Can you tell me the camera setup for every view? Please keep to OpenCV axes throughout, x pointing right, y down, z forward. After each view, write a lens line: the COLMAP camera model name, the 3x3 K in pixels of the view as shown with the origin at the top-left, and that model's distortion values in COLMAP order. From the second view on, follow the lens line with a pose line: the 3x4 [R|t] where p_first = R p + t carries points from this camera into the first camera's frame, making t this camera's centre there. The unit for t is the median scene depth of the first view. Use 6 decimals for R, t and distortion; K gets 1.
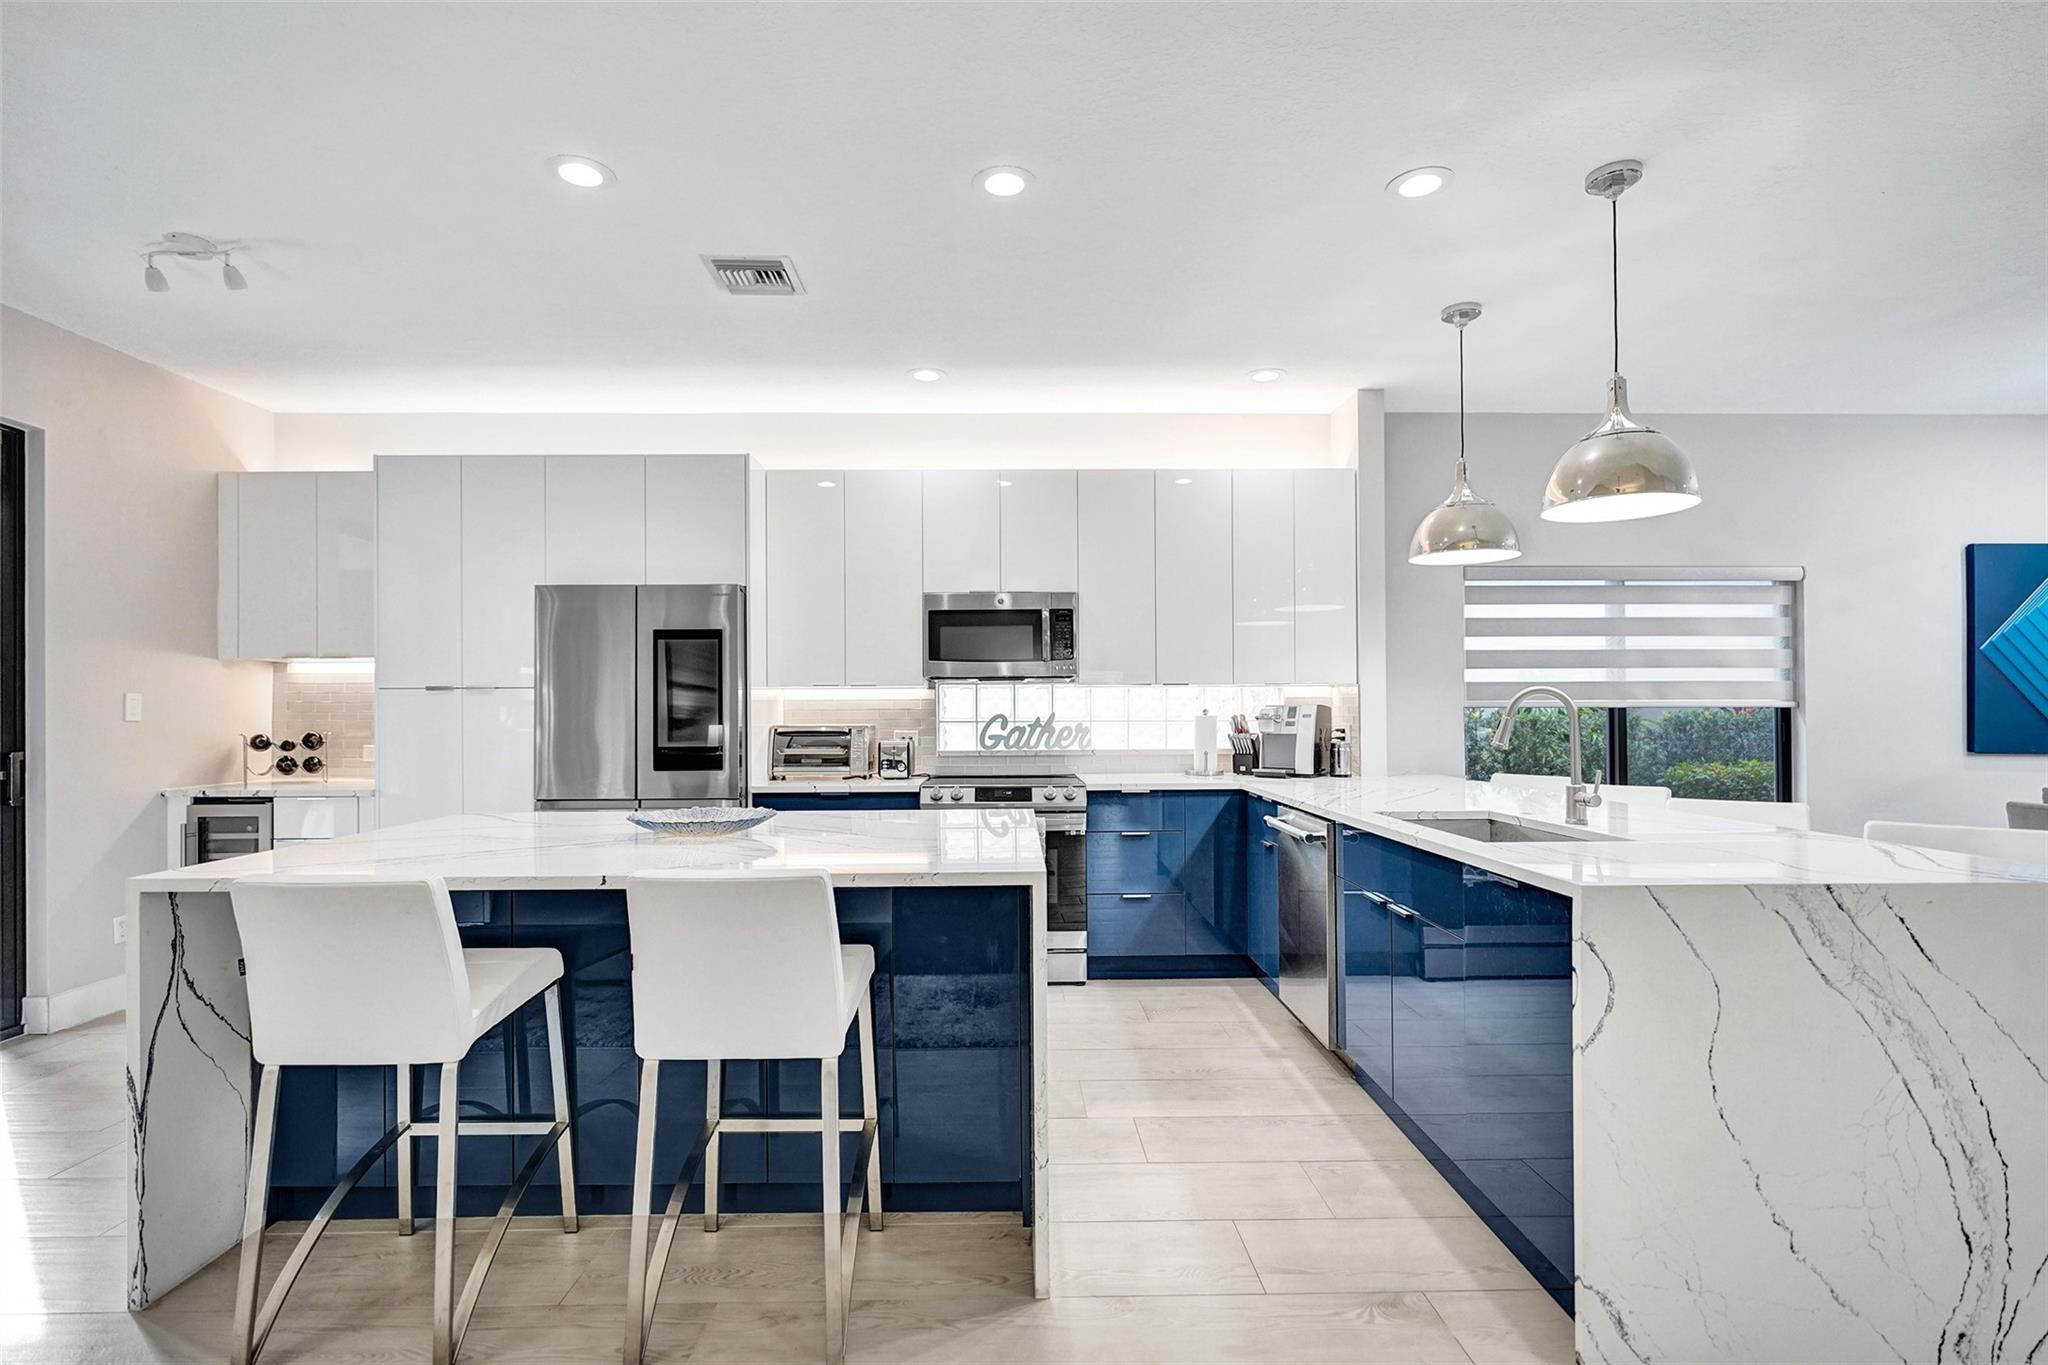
lens RADIAL K [[946.4, 0, 1022.3], [0, 946.4, 690.9], [0, 0, 1]] dist [-0.000181, 0.000057]
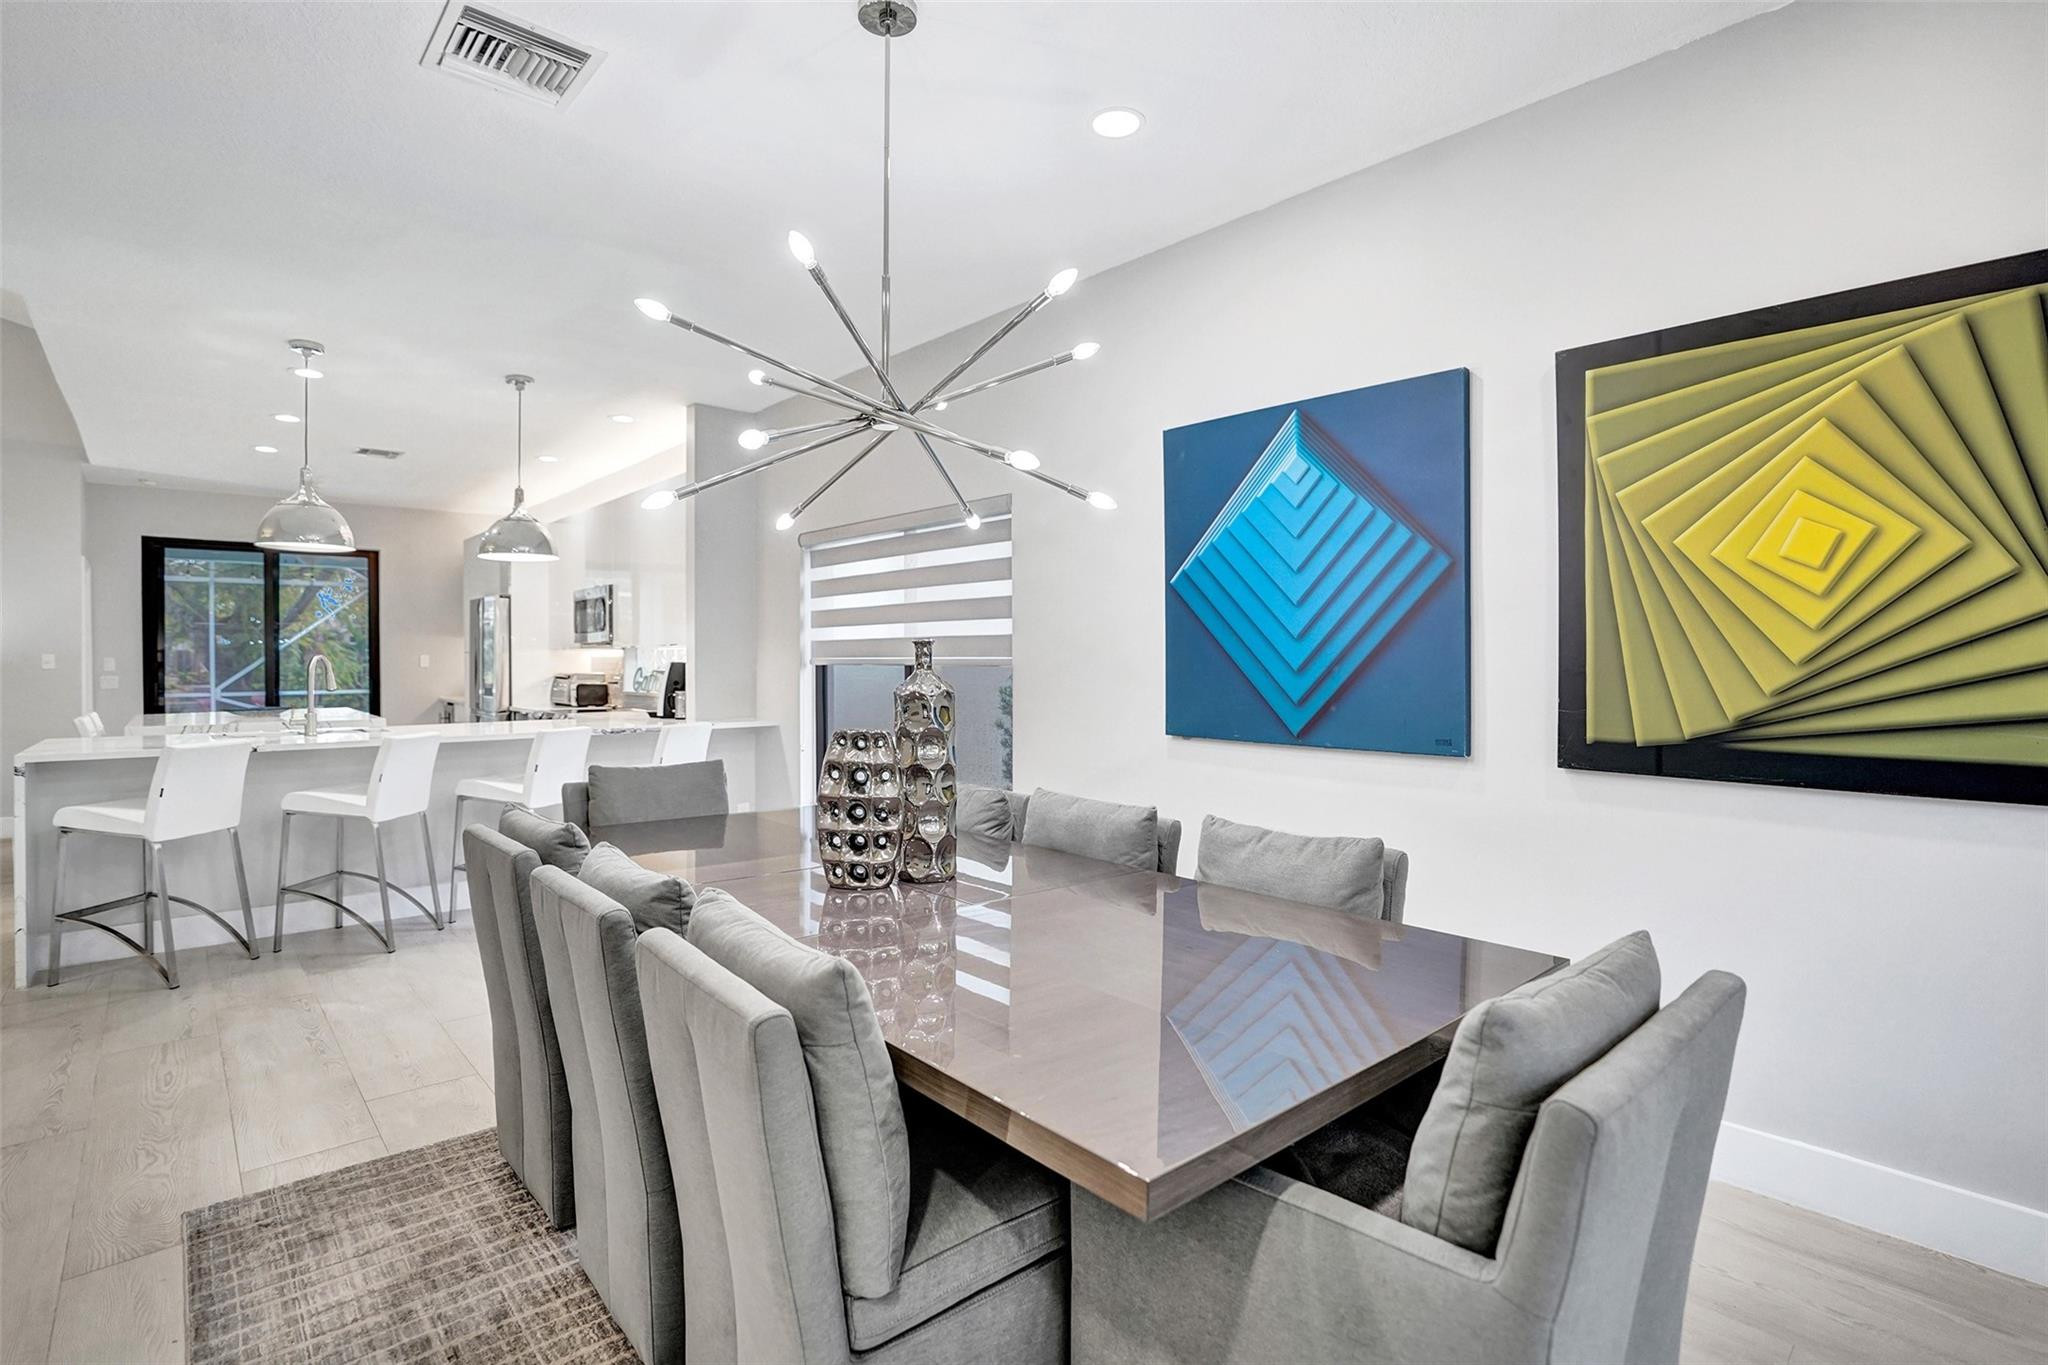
lens RADIAL K [[983.1, 0, 1025.0], [0, 983.1, 664.3], [0, 0, 1]] dist [-0.063106, 0.023128]
pose [[0.654413, 0.005639, -0.756117, 1.621129], [0.007462, 0.999875, 0.013915, 0.003988], [0.756101, -0.014748, 0.654289, 0.502273]]
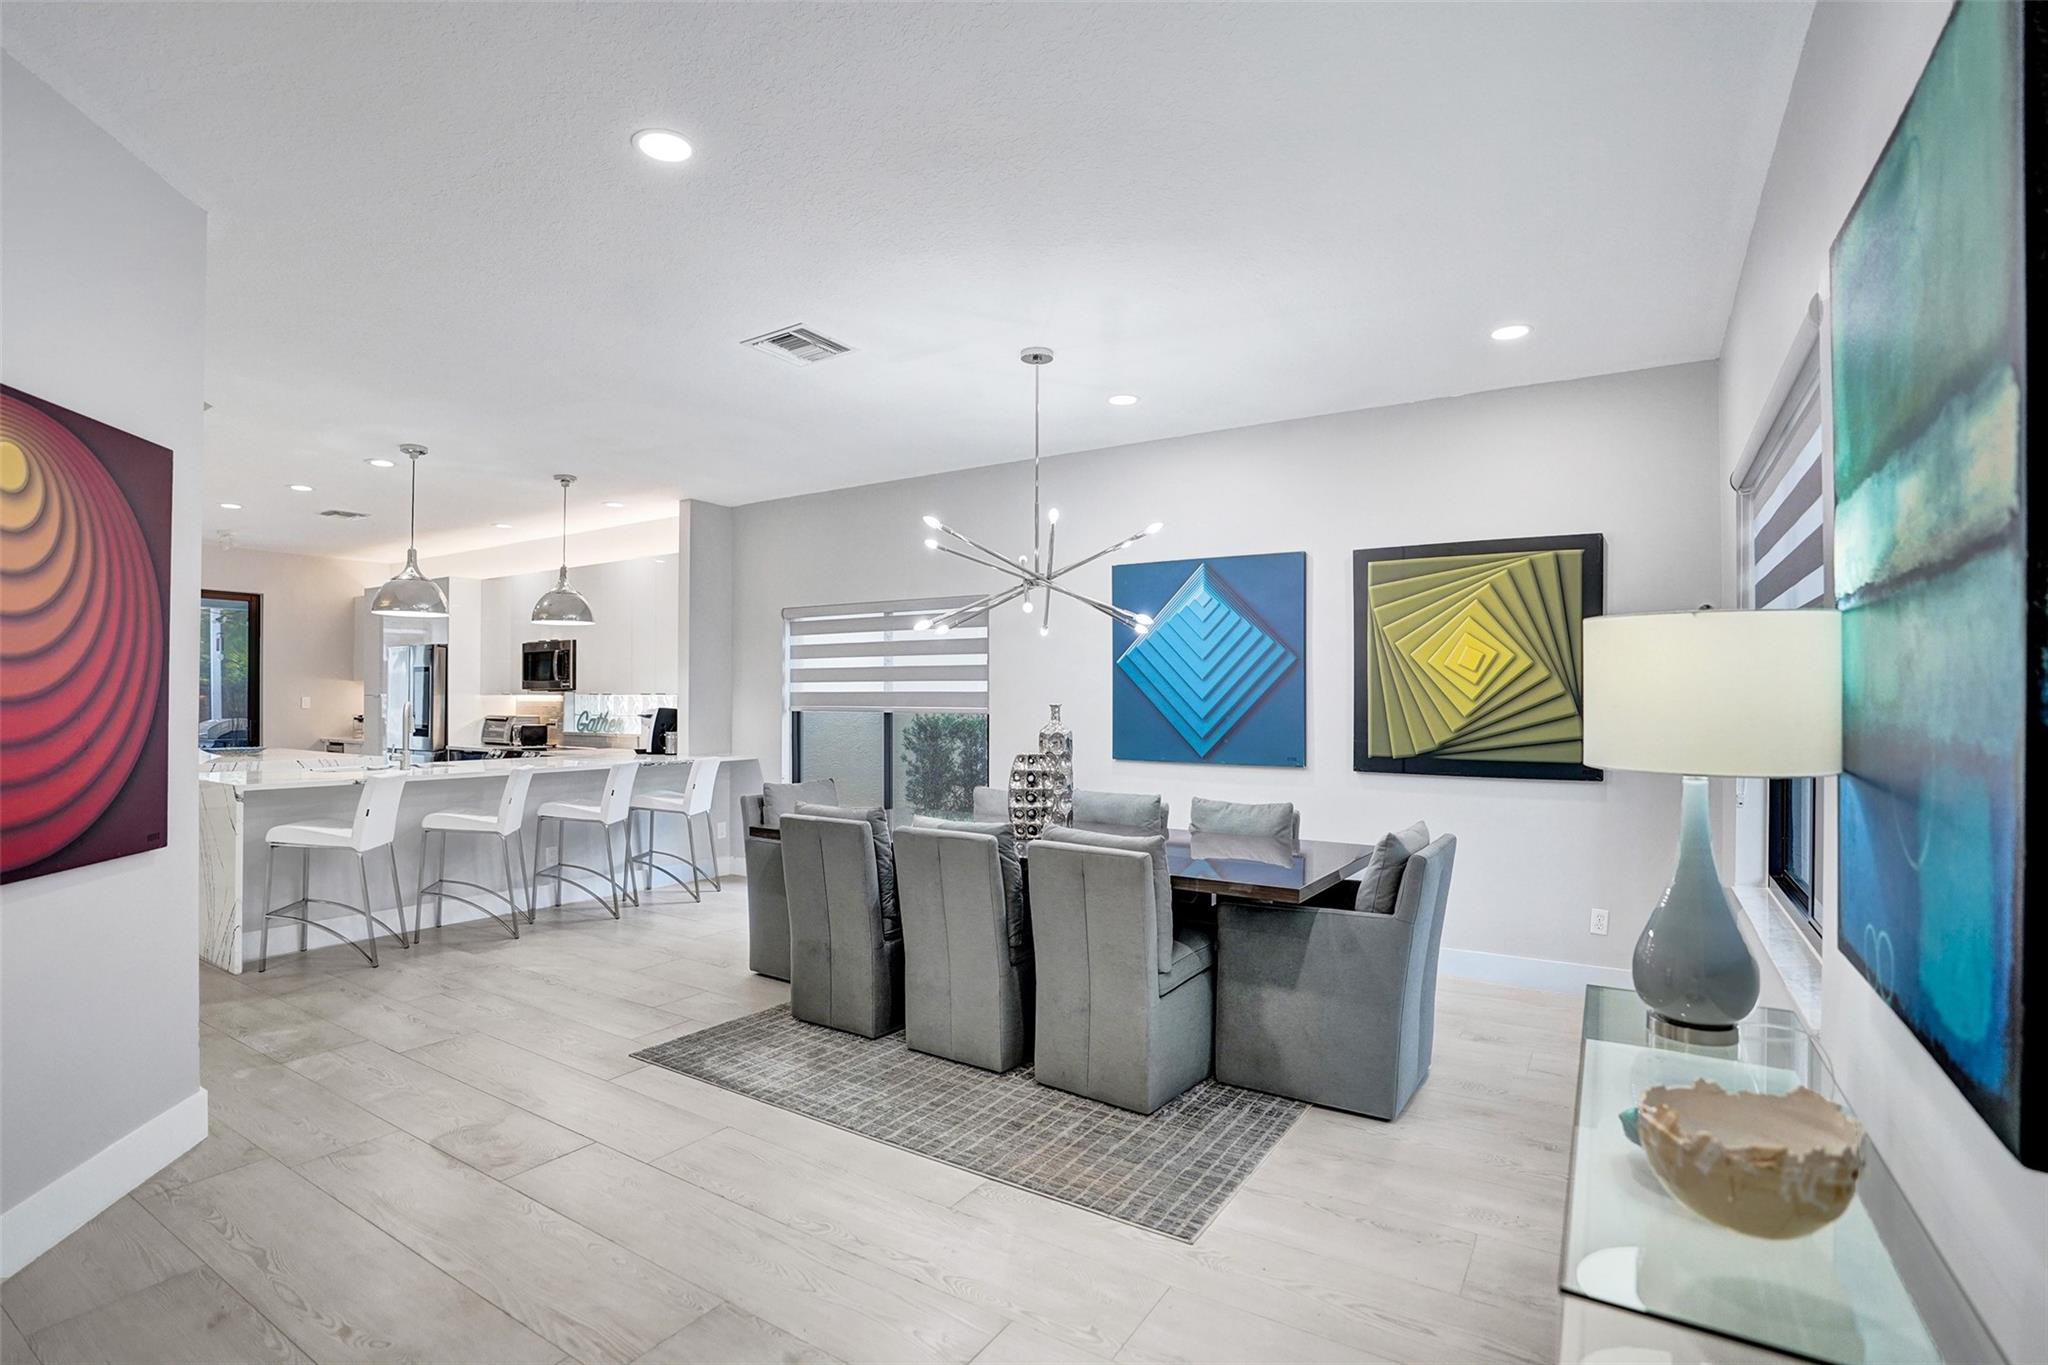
lens RADIAL K [[963.5, 0, 1024.2], [0, 963.5, 687.2], [0, 0, 1]] dist [-0.069220, 0.018453]
pose [[0.828552, -0.001288, -0.559911, 1.685322], [-0.000297, 0.999996, -0.002741, -0.014470], [0.559912, 0.002437, 0.828548, 0.039966]]
